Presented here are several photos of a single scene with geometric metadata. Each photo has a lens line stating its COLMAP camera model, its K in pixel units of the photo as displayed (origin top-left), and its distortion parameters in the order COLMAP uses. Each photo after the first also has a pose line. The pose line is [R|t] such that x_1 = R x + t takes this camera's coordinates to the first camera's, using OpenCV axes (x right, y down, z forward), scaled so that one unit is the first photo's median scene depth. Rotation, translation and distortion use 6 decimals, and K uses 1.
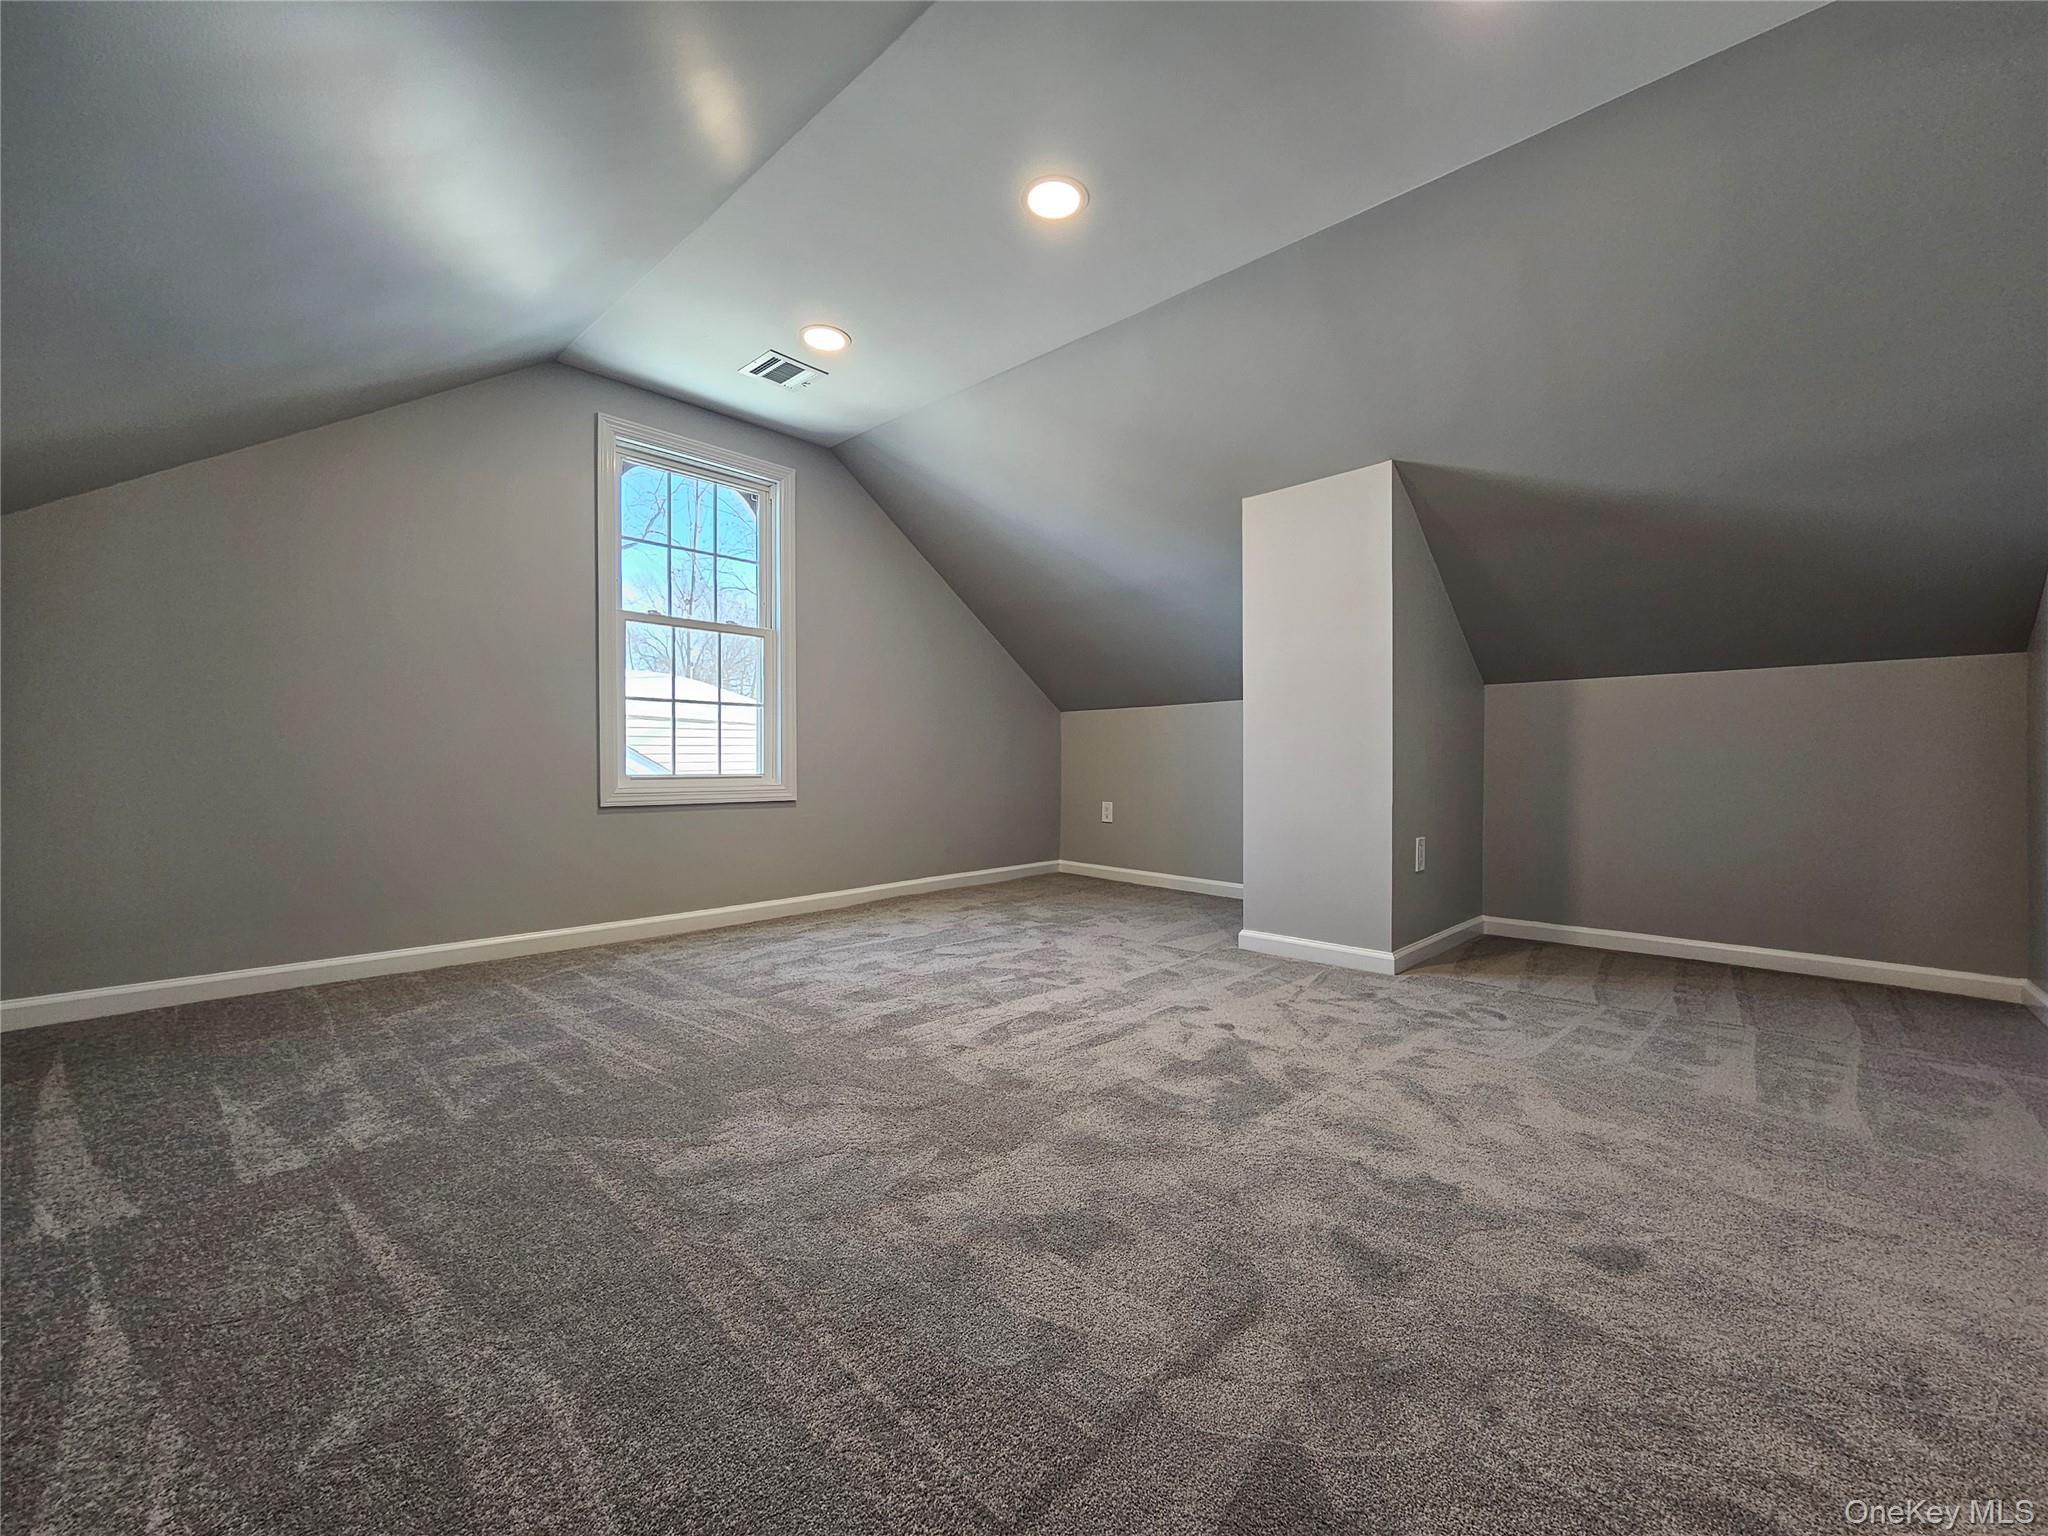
lens RADIAL K [[872.1, 0, 1024.4], [0, 872.1, 721.7], [0, 0, 1]] dist [0.000300, -0.000236]
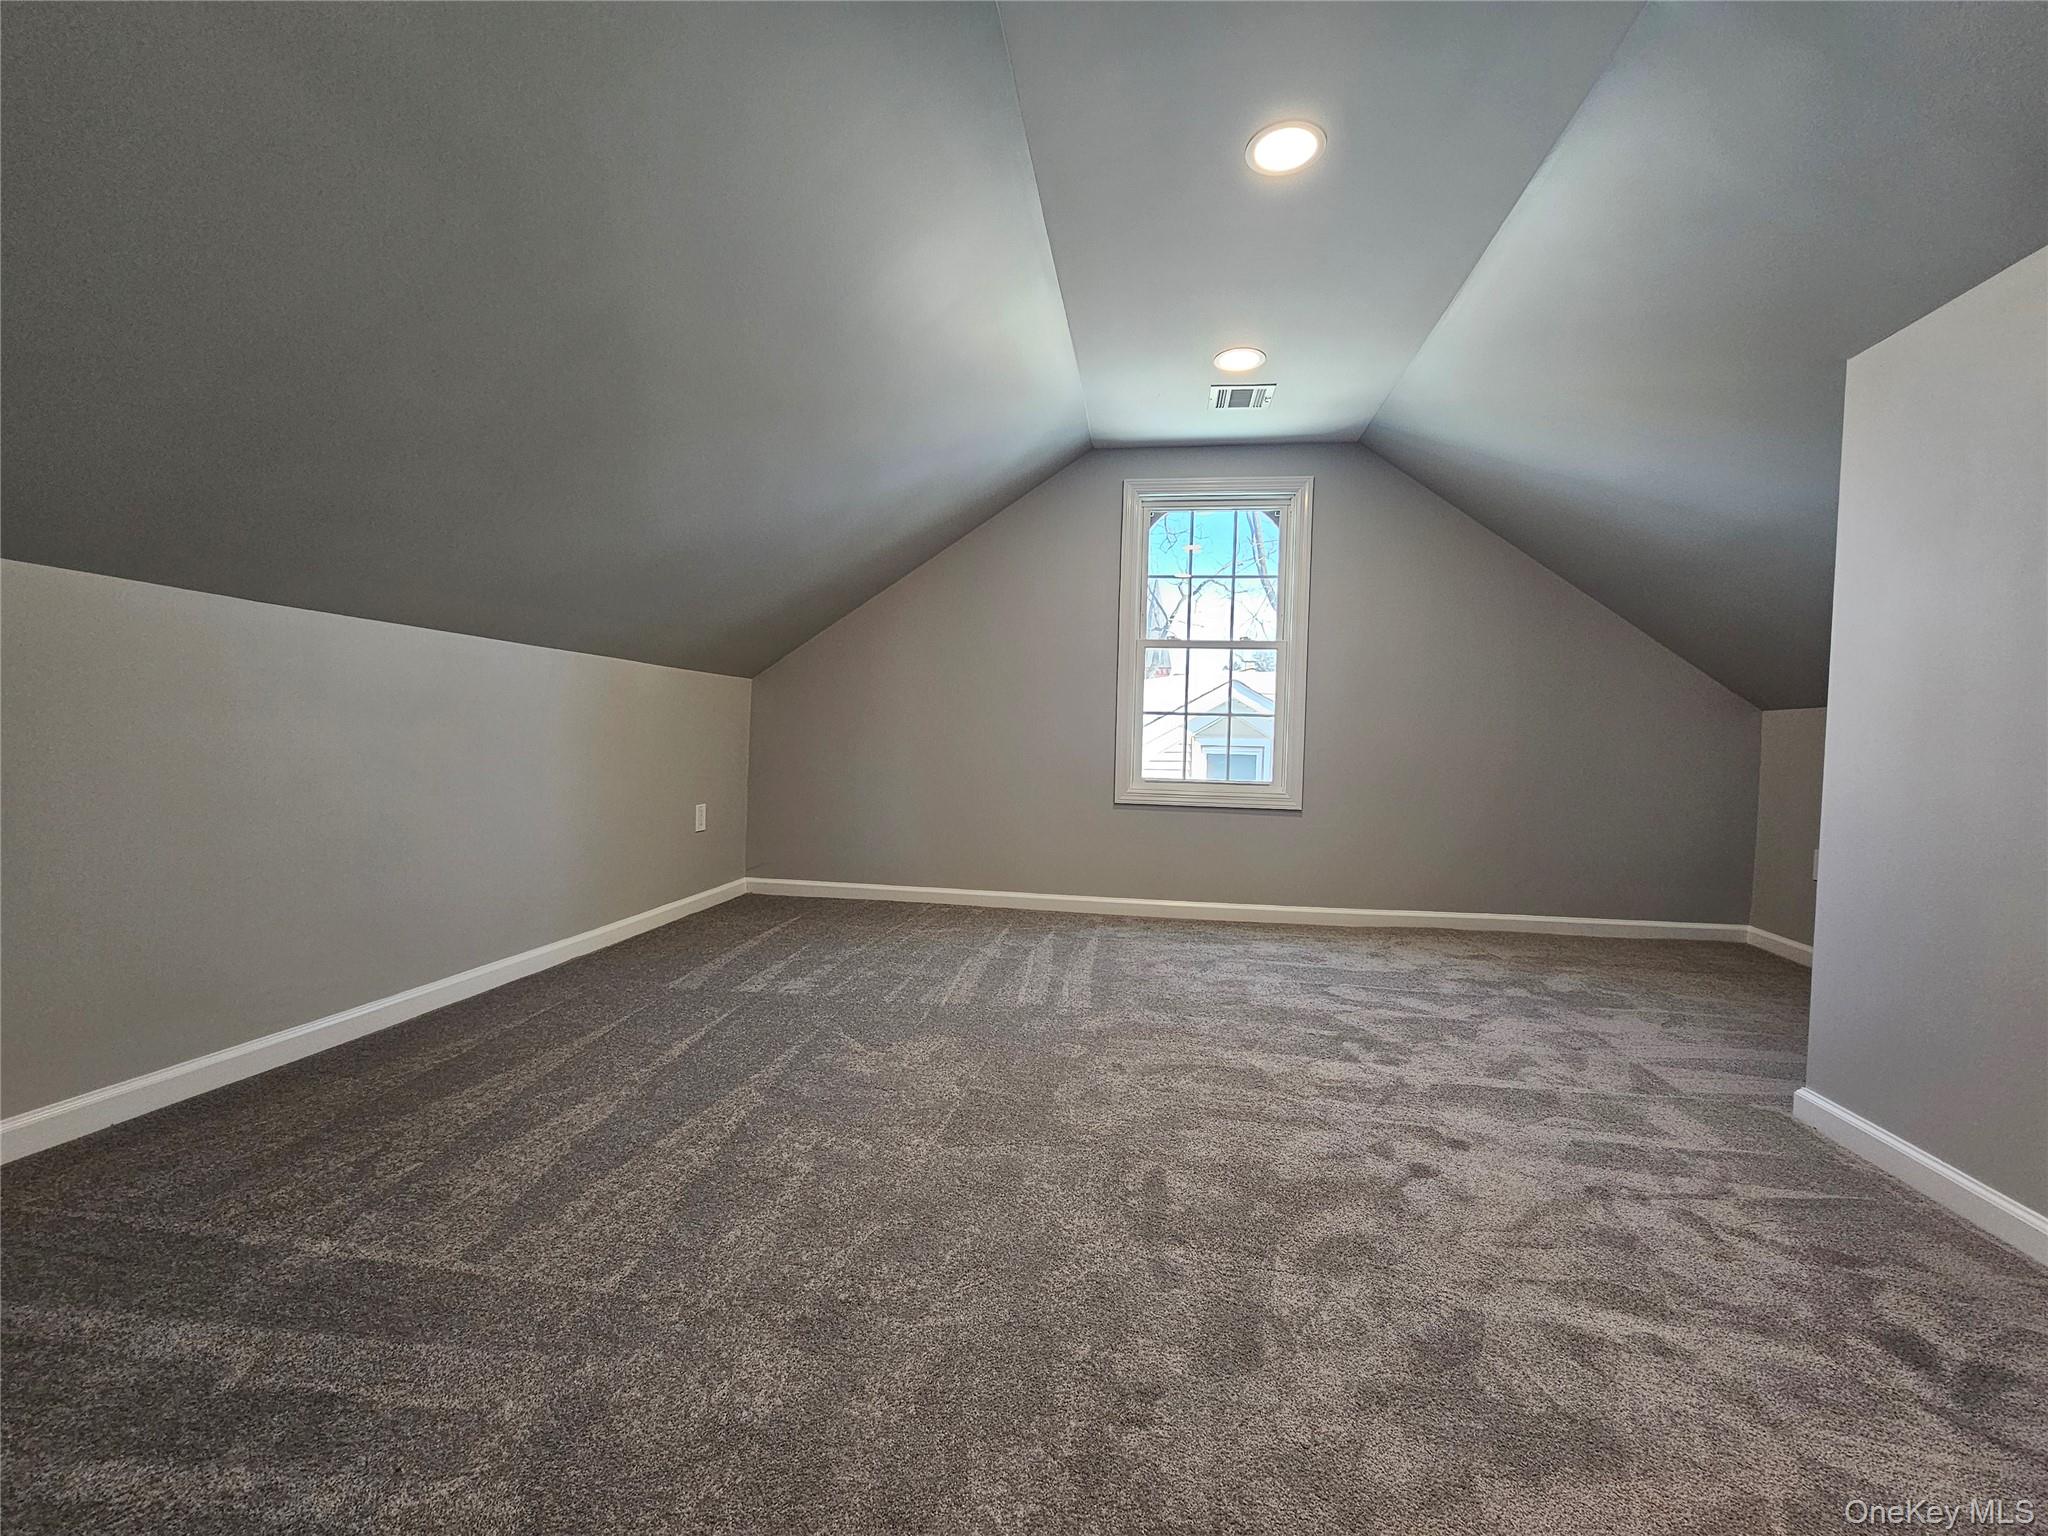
lens RADIAL K [[834.3, 0, 978.2], [0, 834.3, 722.9], [0, 0, 1]] dist [0.000765, -0.000053]
pose [[0.541324, -0.005974, -0.840793, 0.549344], [0.019072, 0.999805, 0.005175, -0.035038], [0.840598, -0.018837, 0.541332, 0.273499]]
